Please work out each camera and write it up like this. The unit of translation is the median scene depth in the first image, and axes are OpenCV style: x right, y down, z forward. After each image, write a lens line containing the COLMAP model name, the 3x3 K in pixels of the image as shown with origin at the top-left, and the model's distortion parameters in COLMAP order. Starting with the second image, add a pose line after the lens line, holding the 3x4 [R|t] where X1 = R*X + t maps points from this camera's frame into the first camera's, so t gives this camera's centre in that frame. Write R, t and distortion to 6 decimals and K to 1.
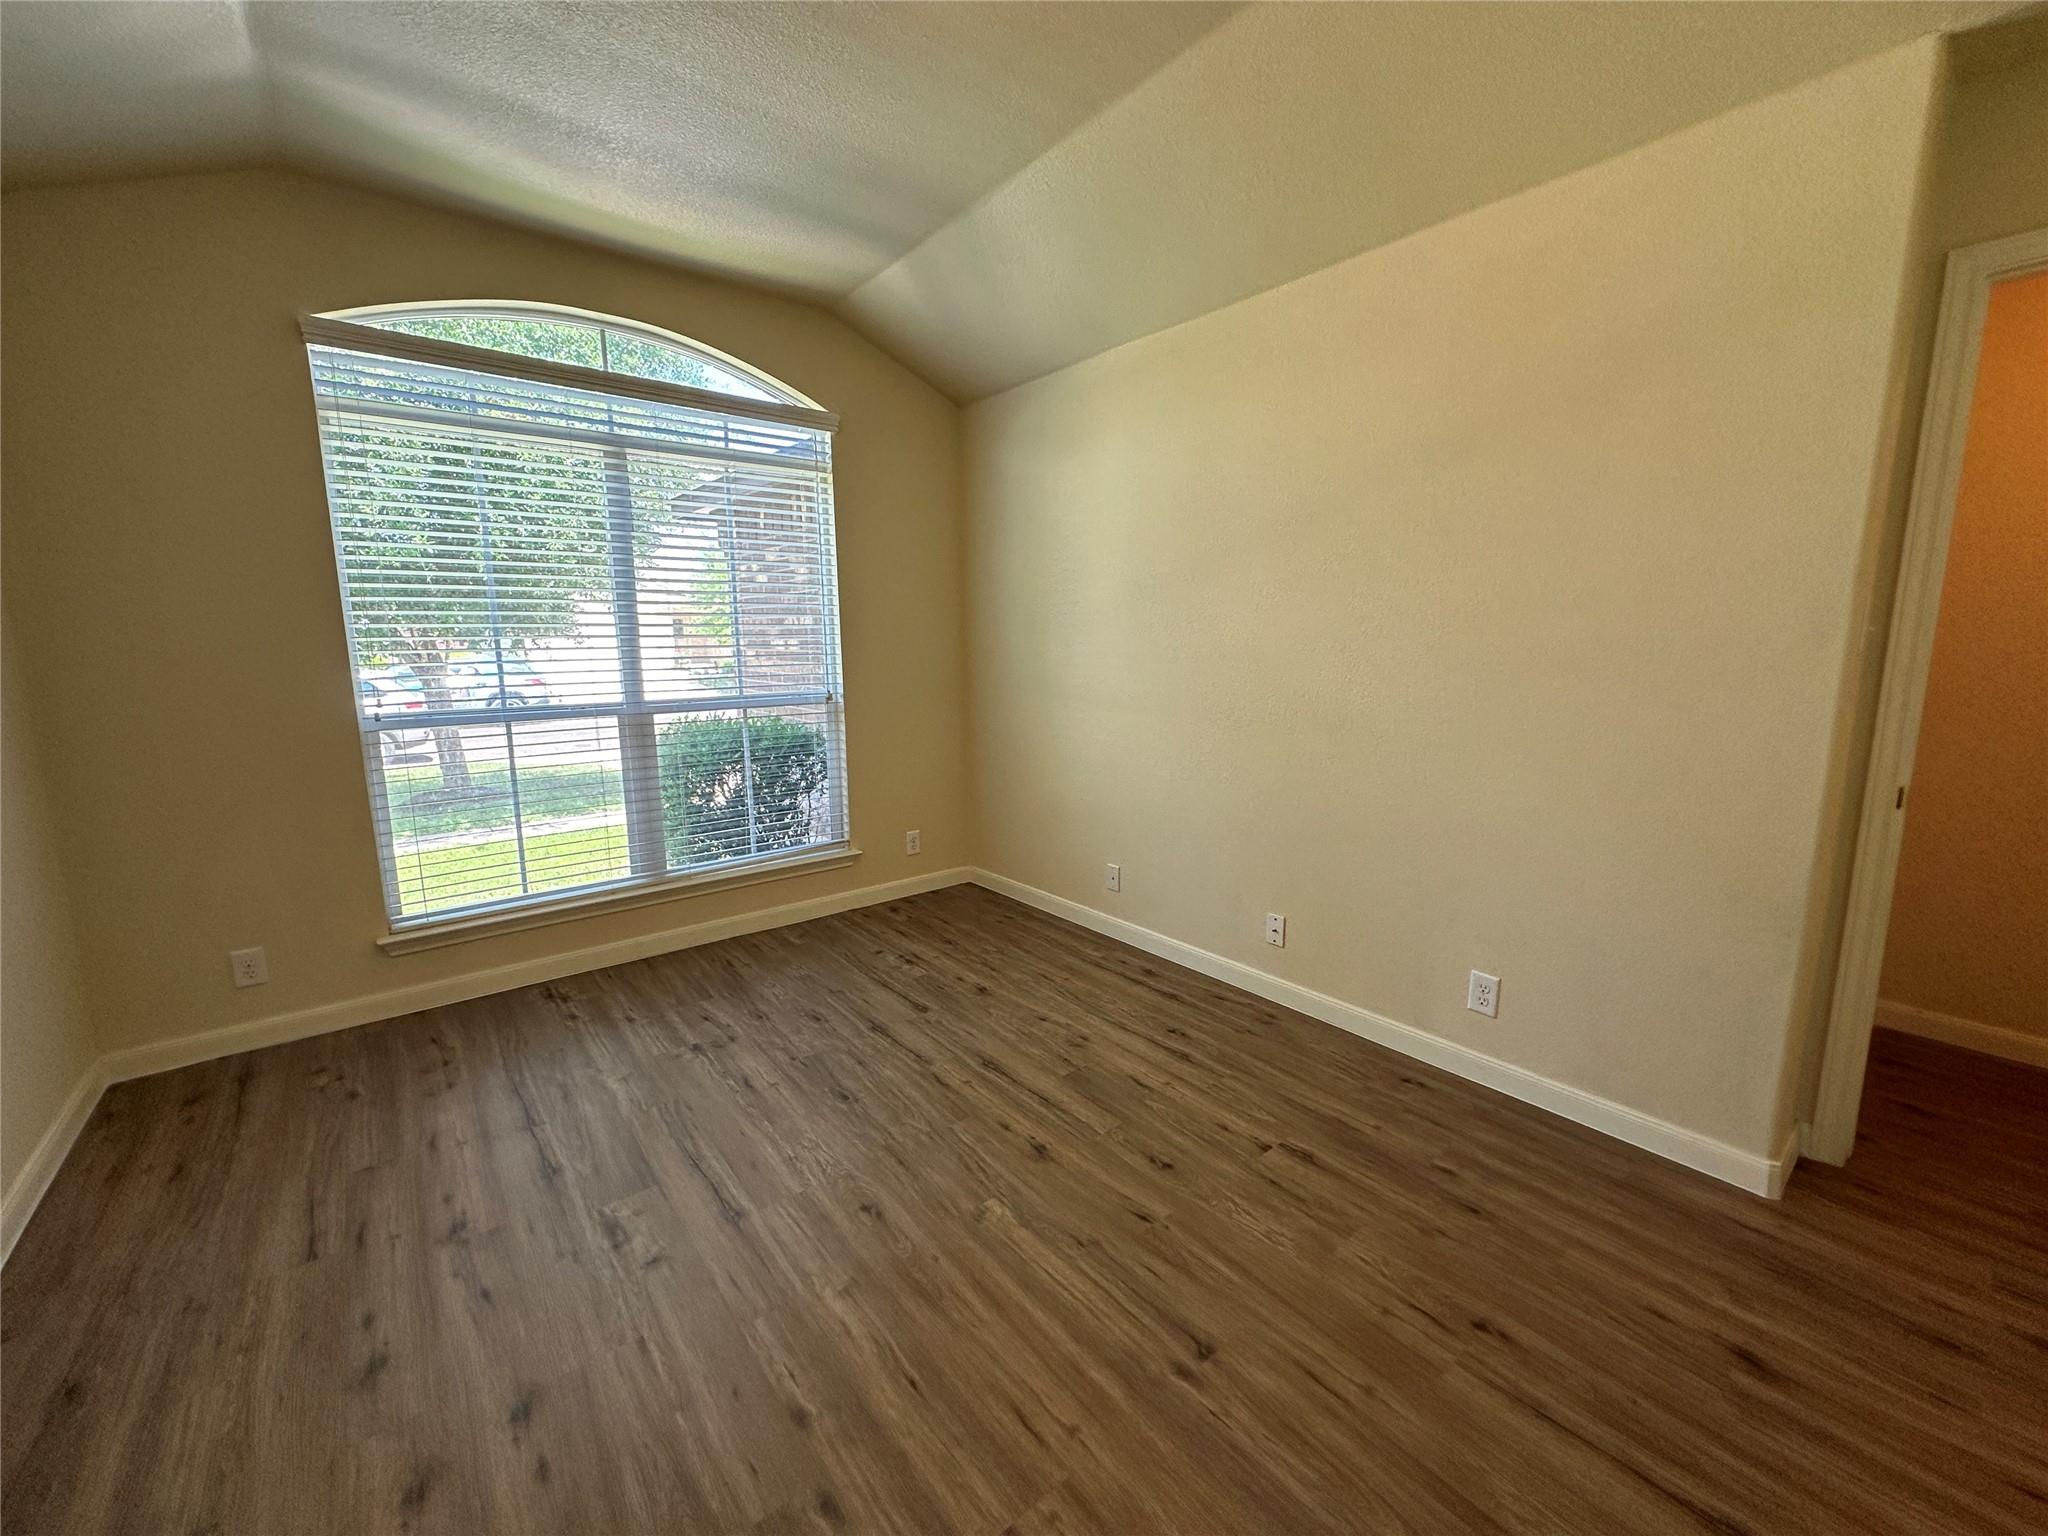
lens RADIAL K [[821.9, 0, 1016.1], [0, 821.9, 763.0], [0, 0, 1]] dist [-0.002796, 0.000869]
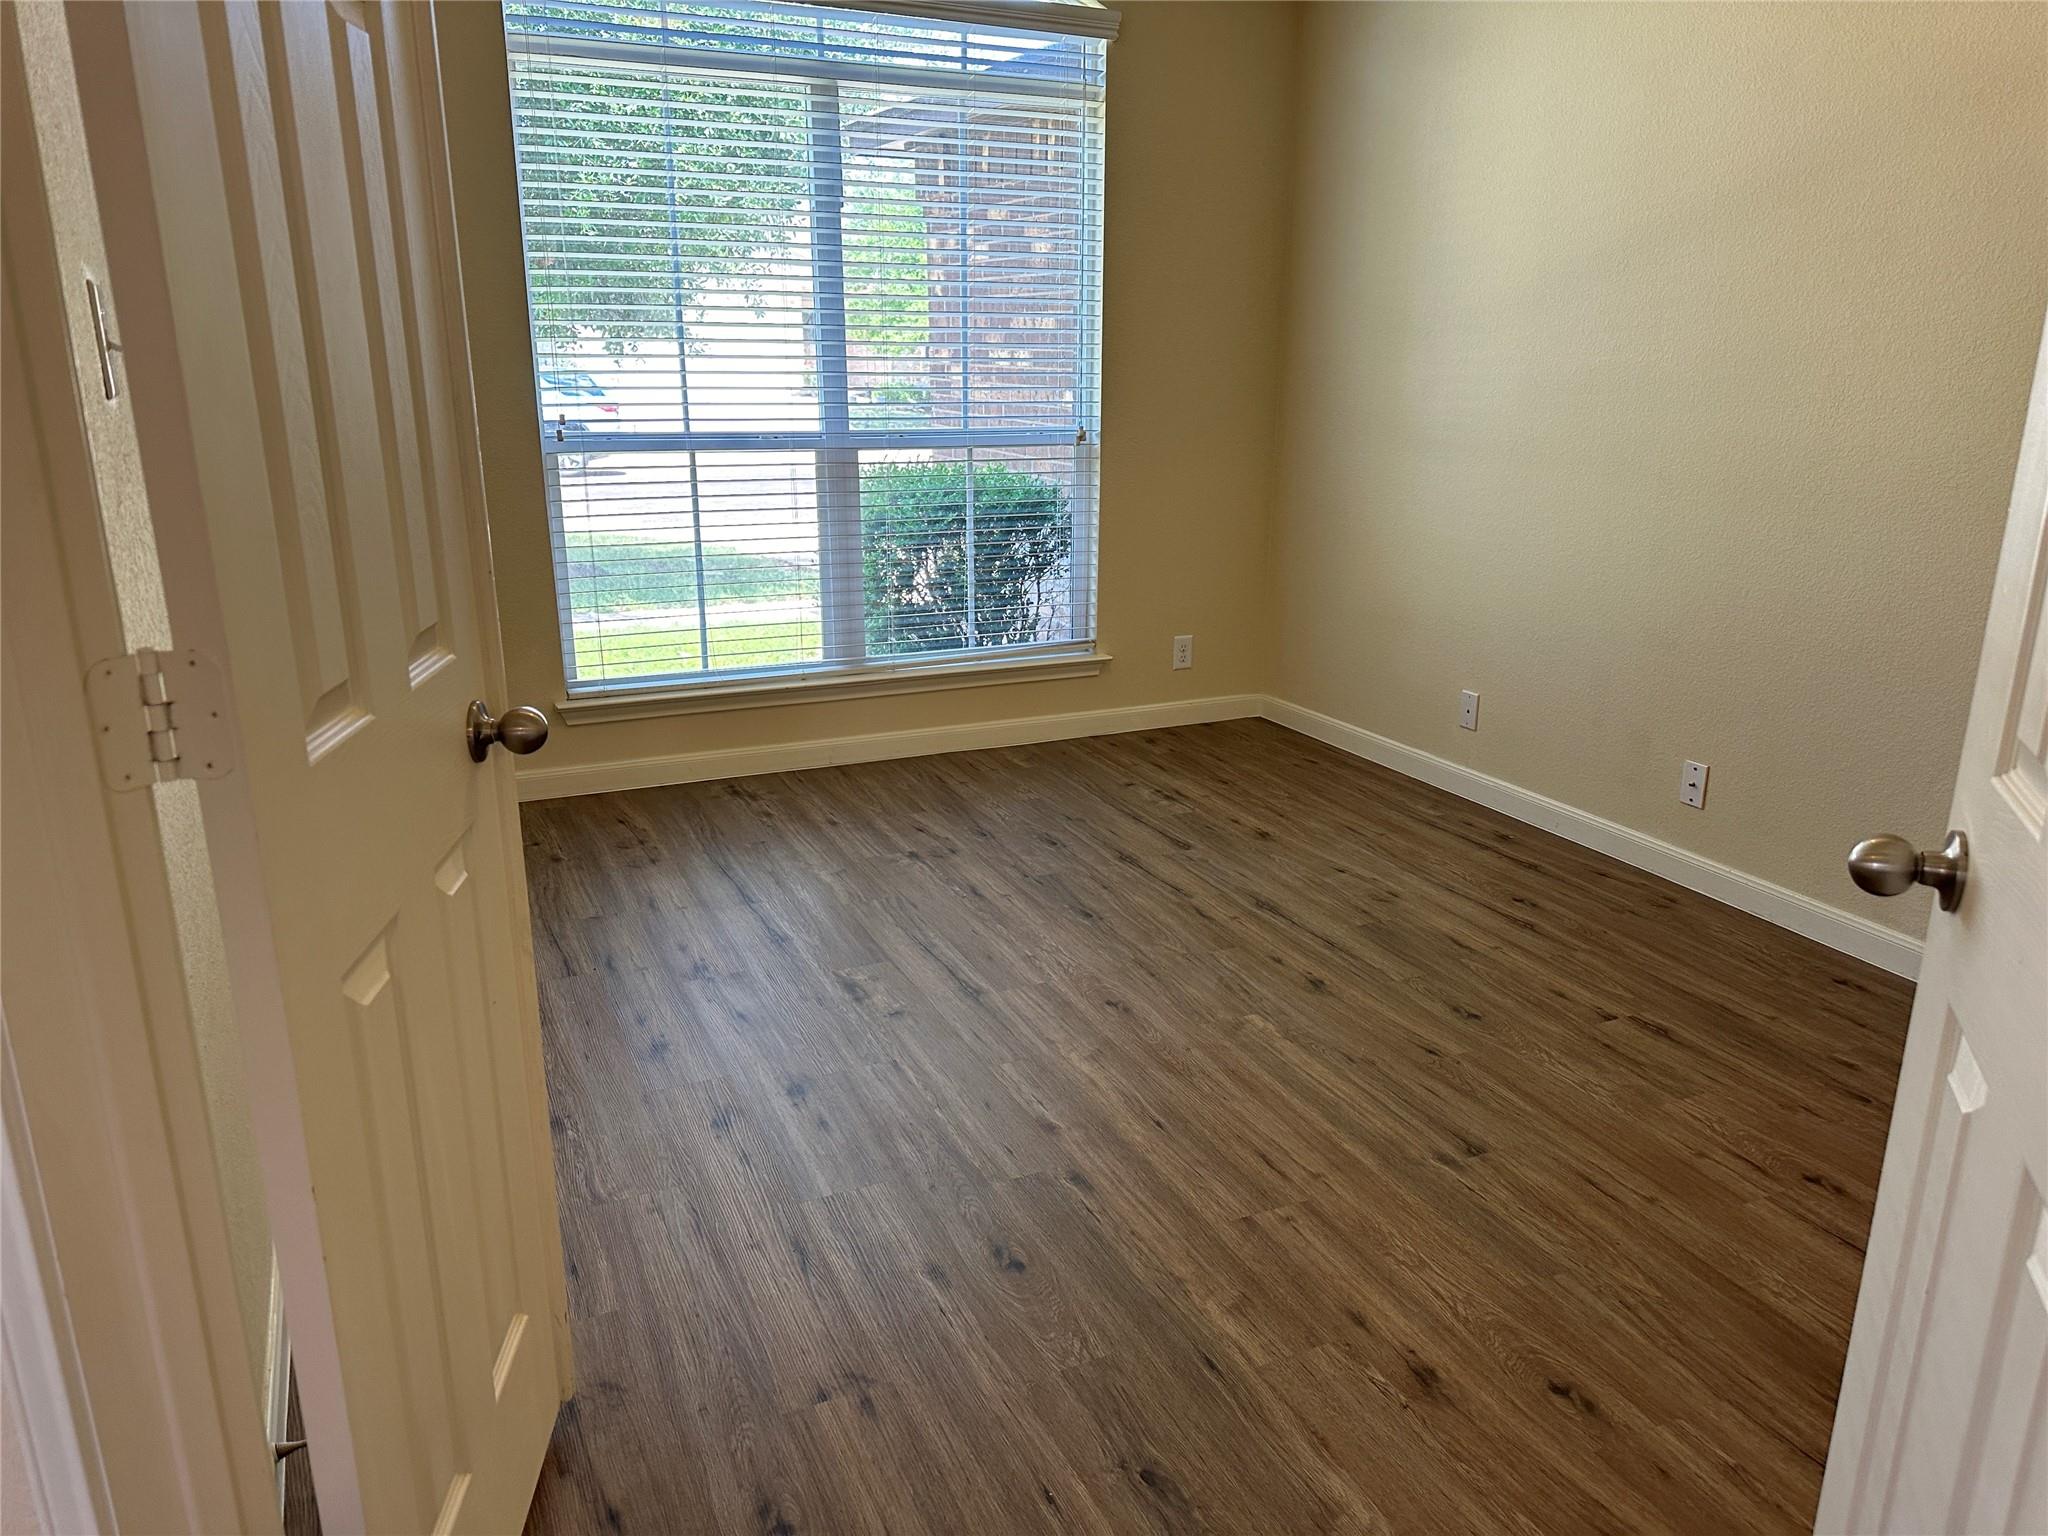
lens RADIAL K [[1446.4, 0, 1018.3], [0, 1446.4, 778.2], [0, 0, 1]] dist [0.066573, -0.082740]
pose [[0.971128, 0.081435, -0.224230, 0.037782], [-0.050257, 0.988675, 0.141405, 0.054738], [0.233206, -0.126054, 0.964223, -0.374595]]
